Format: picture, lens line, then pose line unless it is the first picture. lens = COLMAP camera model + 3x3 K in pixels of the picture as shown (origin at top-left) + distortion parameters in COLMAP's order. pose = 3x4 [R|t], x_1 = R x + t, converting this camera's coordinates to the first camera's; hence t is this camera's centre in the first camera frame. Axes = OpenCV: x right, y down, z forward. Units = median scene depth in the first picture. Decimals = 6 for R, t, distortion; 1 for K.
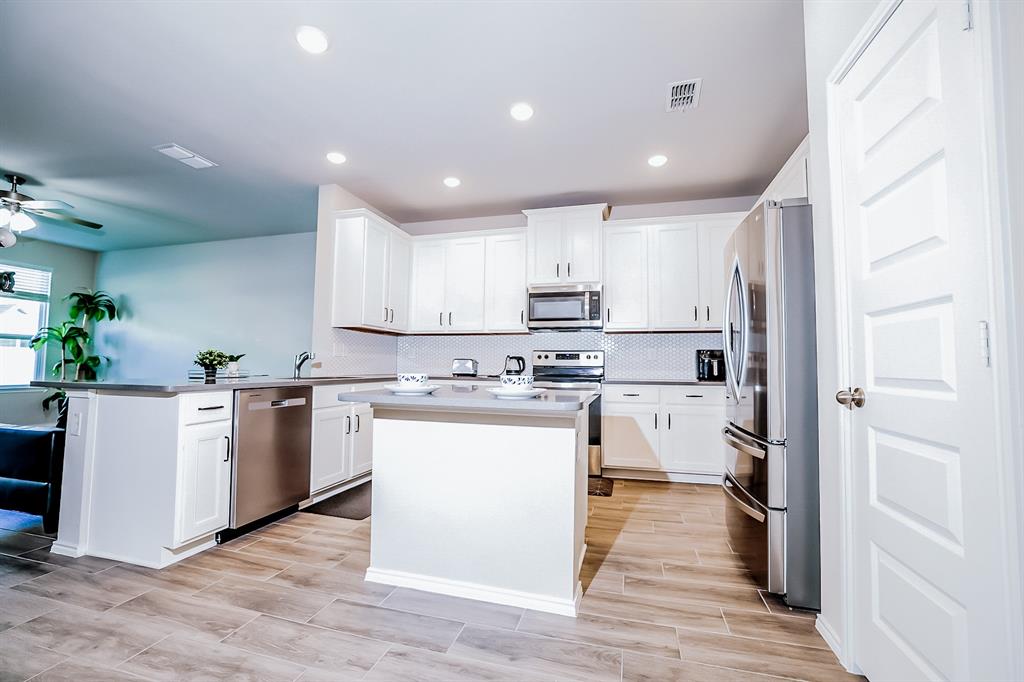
lens RADIAL K [[435.8, 0, 507.0], [0, 435.8, 340.9], [0, 0, 1]] dist [-0.043734, 0.015010]
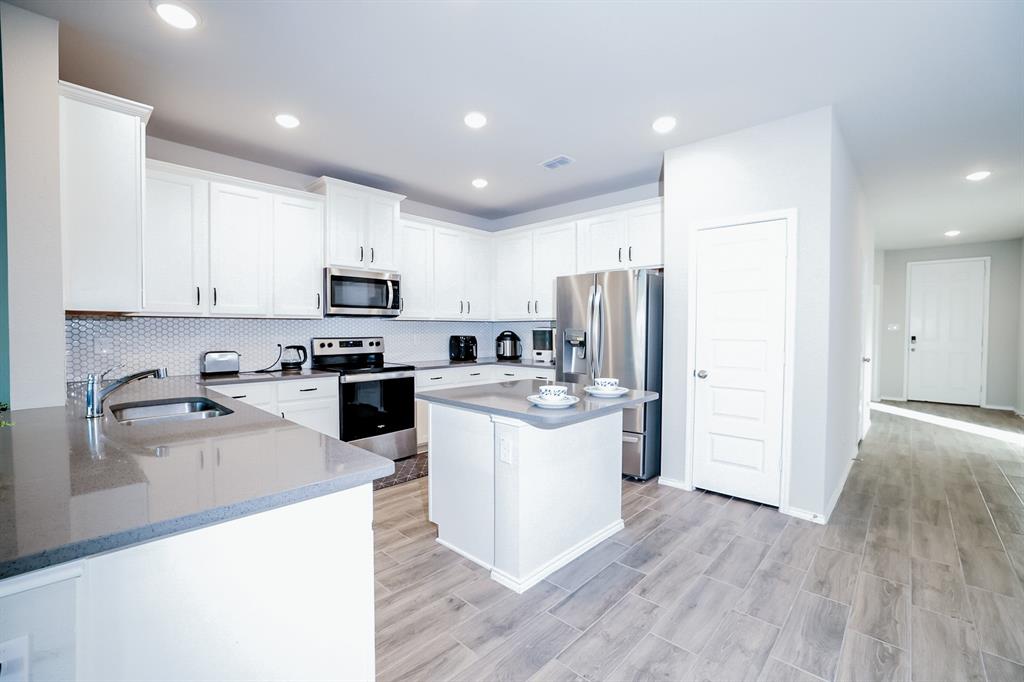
lens RADIAL K [[435.8, 0, 507.0], [0, 435.8, 340.9], [0, 0, 1]] dist [-0.043734, 0.015010]
pose [[0.470654, -0.034702, 0.881635, -0.581281], [-0.045293, 0.996959, 0.063420, -0.049959], [-0.881155, -0.069780, 0.467651, 0.279785]]
